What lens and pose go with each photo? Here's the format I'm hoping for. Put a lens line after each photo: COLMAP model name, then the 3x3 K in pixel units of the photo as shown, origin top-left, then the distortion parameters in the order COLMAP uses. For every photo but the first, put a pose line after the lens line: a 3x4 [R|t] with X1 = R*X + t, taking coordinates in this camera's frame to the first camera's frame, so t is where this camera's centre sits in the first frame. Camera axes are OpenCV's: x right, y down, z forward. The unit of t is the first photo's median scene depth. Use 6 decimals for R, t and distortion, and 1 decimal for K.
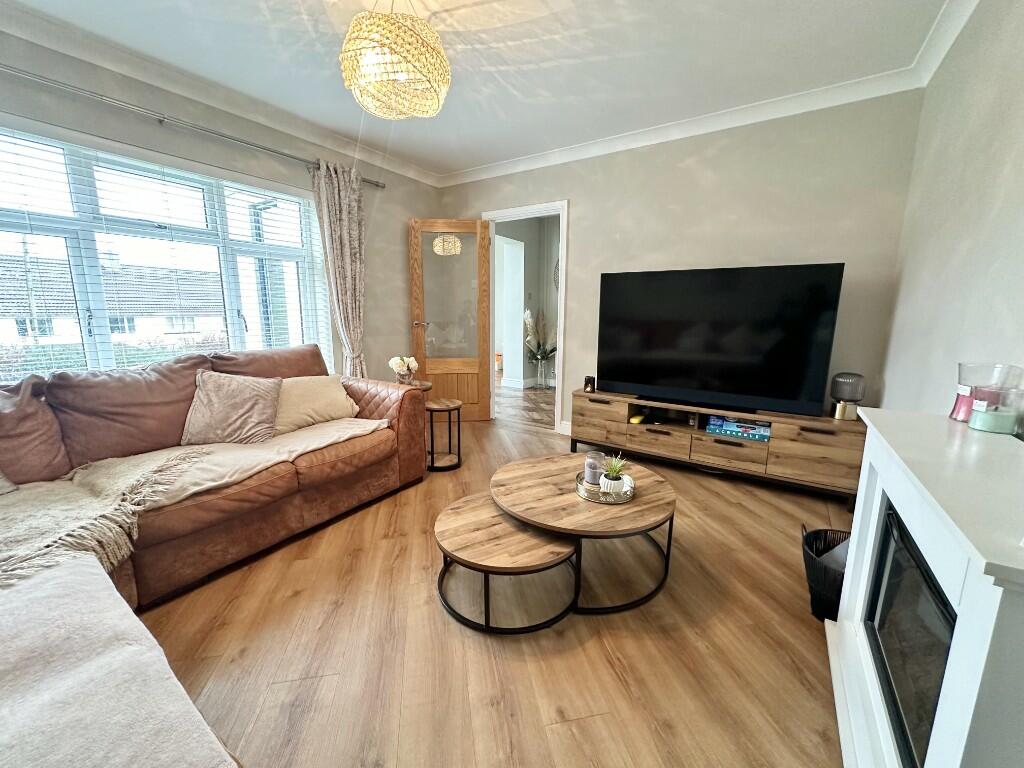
lens RADIAL K [[407.5, 0, 511.1], [0, 407.5, 383.2], [0, 0, 1]] dist [-0.006903, -0.000012]
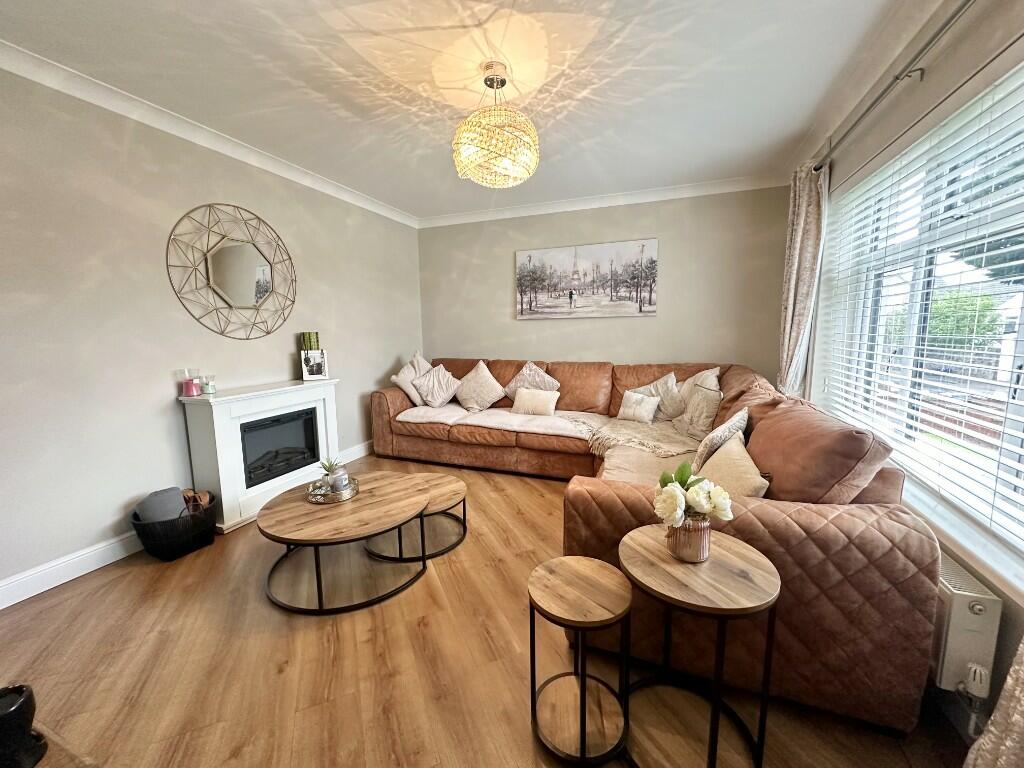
lens RADIAL K [[407.5, 0, 511.9], [0, 407.5, 383.2], [0, 0, 1]] dist [-0.006903, -0.000012]
pose [[-0.977628, 0.030912, -0.208057, -0.046792], [-0.034121, 0.952736, 0.301879, -0.425665], [0.207555, 0.302224, -0.930366, 2.098187]]
